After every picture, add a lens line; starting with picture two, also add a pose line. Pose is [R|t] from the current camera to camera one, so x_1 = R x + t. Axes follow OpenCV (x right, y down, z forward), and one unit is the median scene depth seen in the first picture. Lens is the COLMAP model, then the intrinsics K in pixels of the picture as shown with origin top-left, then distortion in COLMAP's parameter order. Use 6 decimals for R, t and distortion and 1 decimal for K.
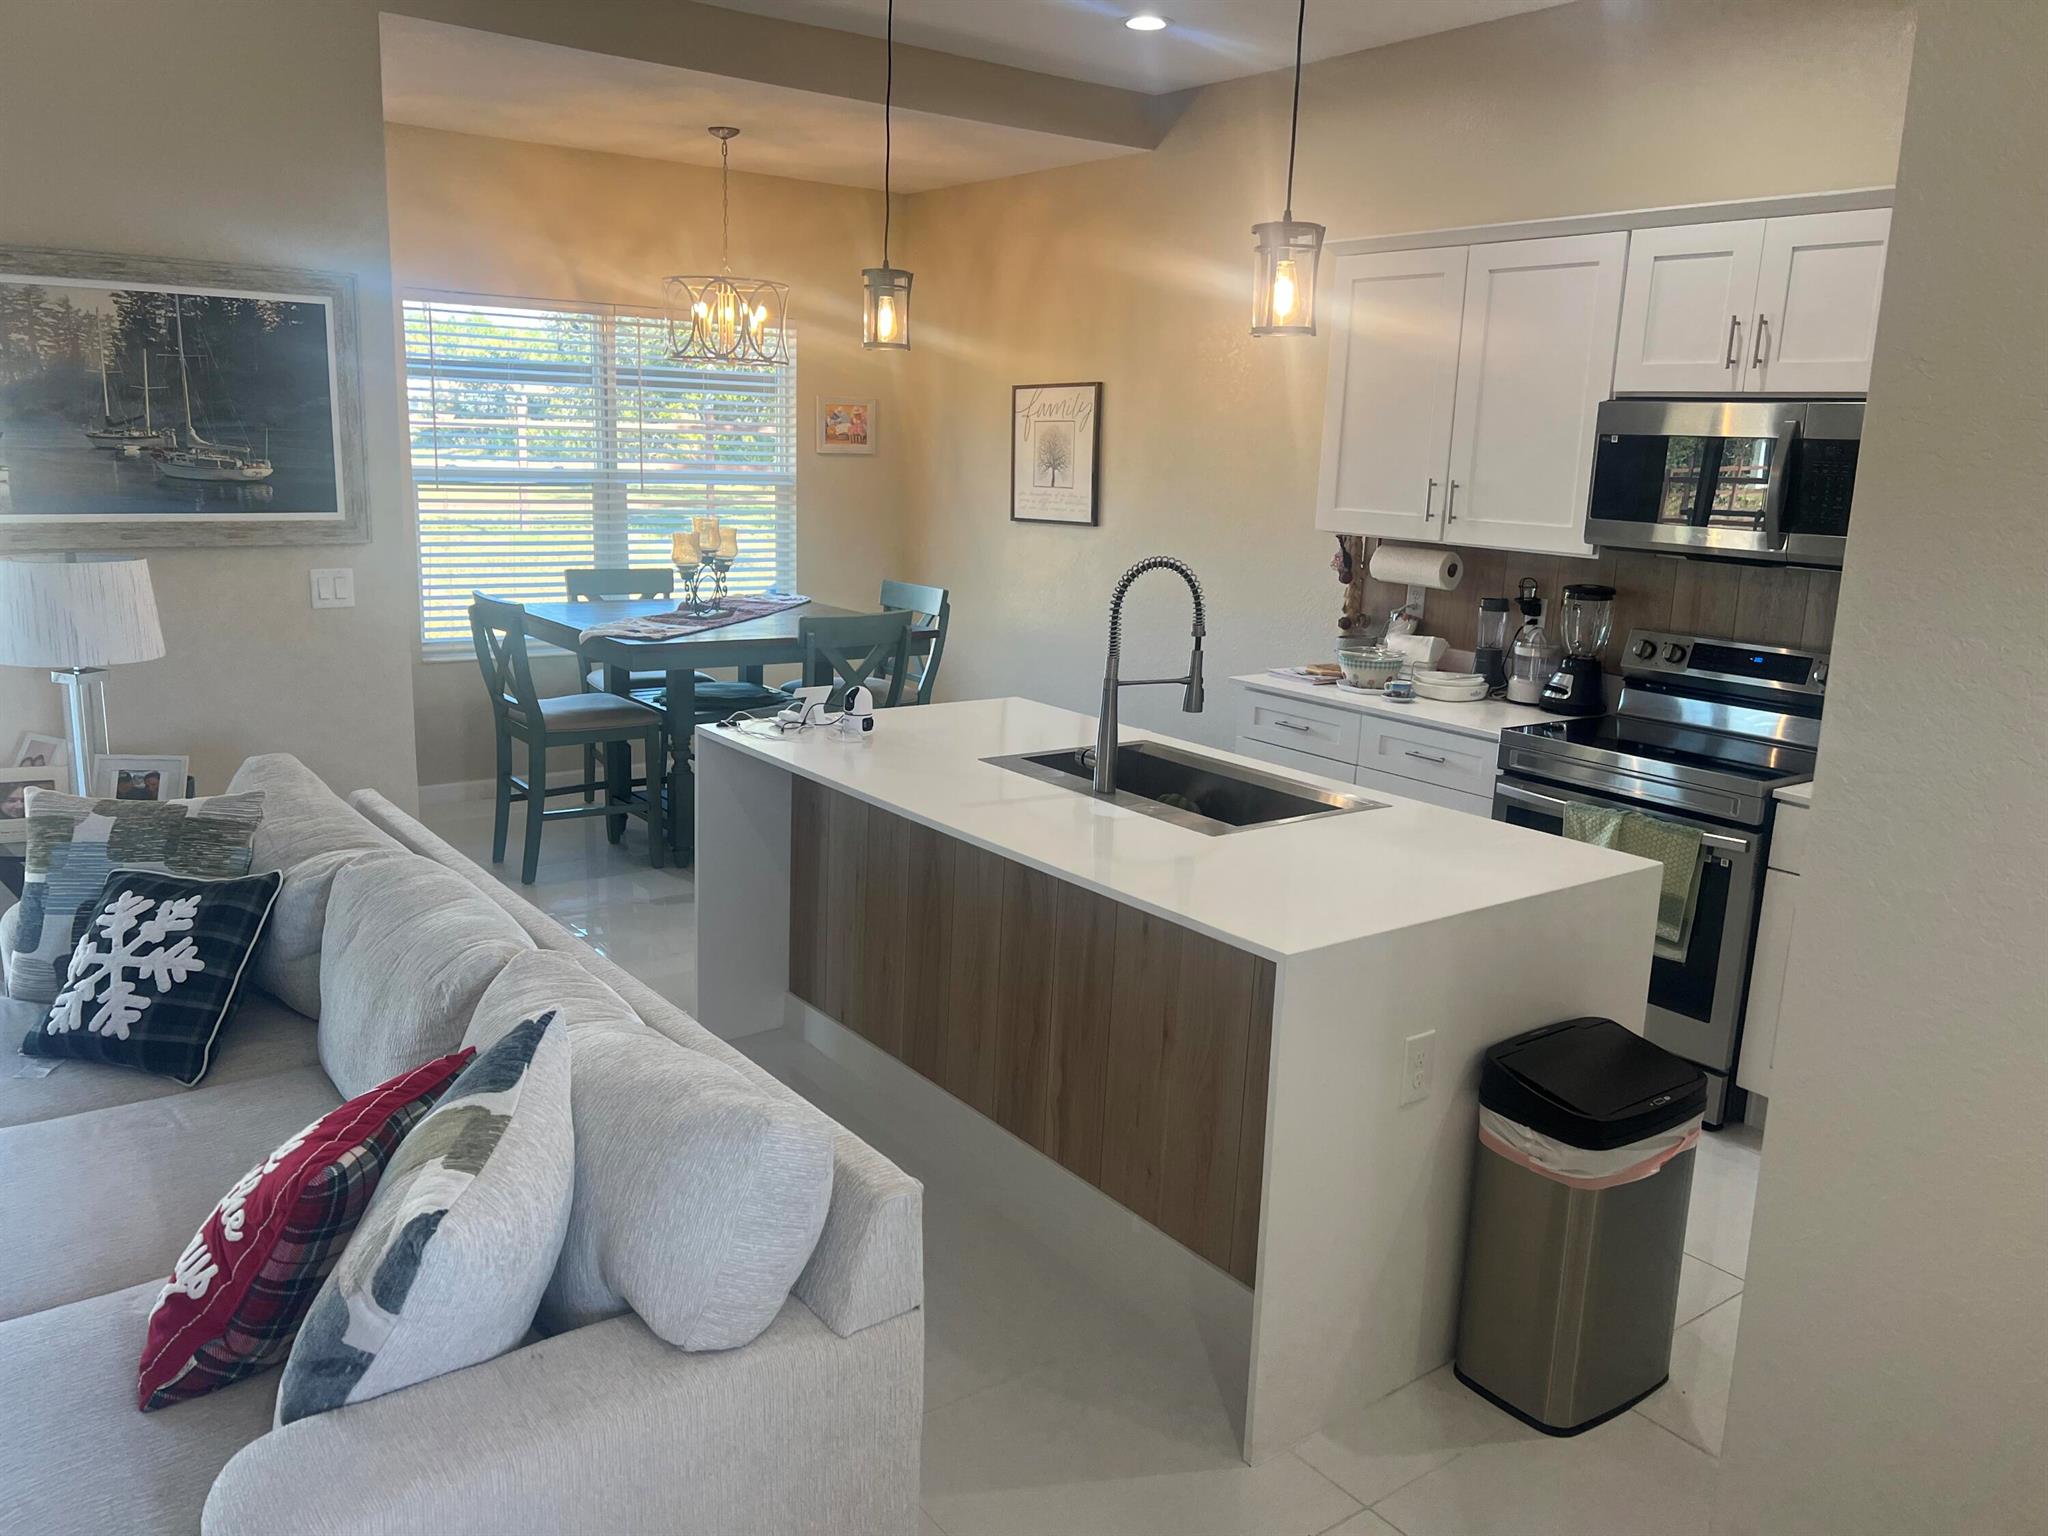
lens RADIAL K [[1530.3, 0, 1024.0], [0, 1530.3, 768.0], [0, 0, 1]] dist [0.006328, -0.009071]
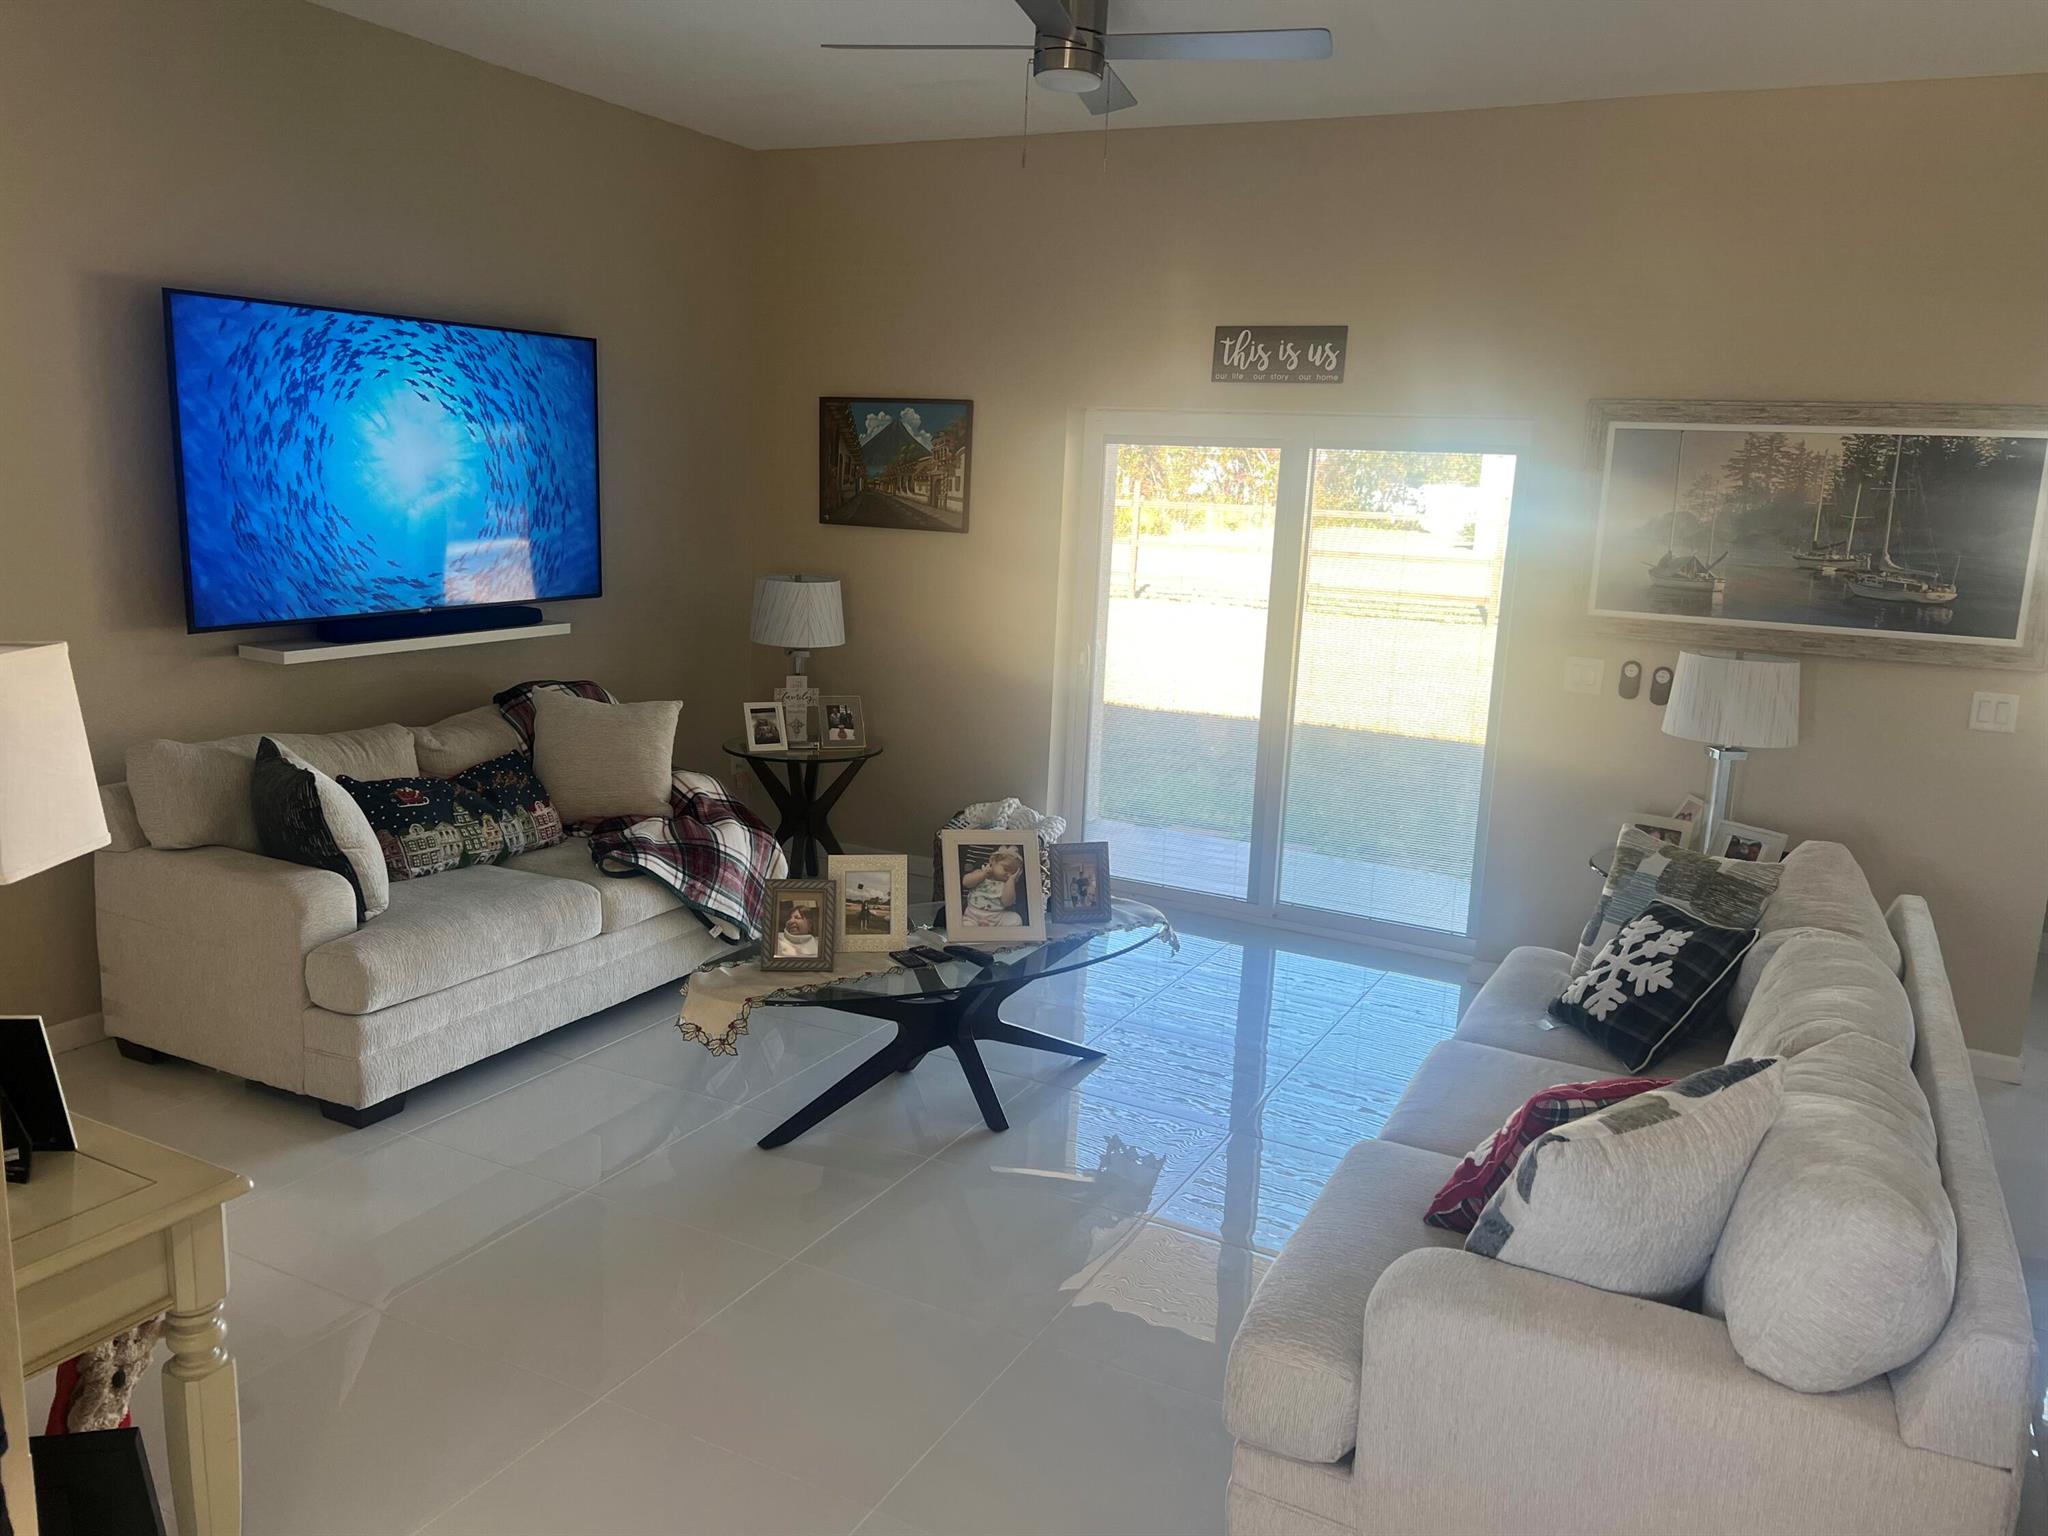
lens RADIAL K [[1530.3, 0, 1024.0], [0, 1530.3, 768.0], [0, 0, 1]] dist [0.006328, -0.009071]
pose [[0.431560, 0.155600, -0.888563, 0.270432], [-0.224216, 0.972602, 0.061419, 0.001428], [0.873775, 0.172724, 0.454624, -0.030895]]
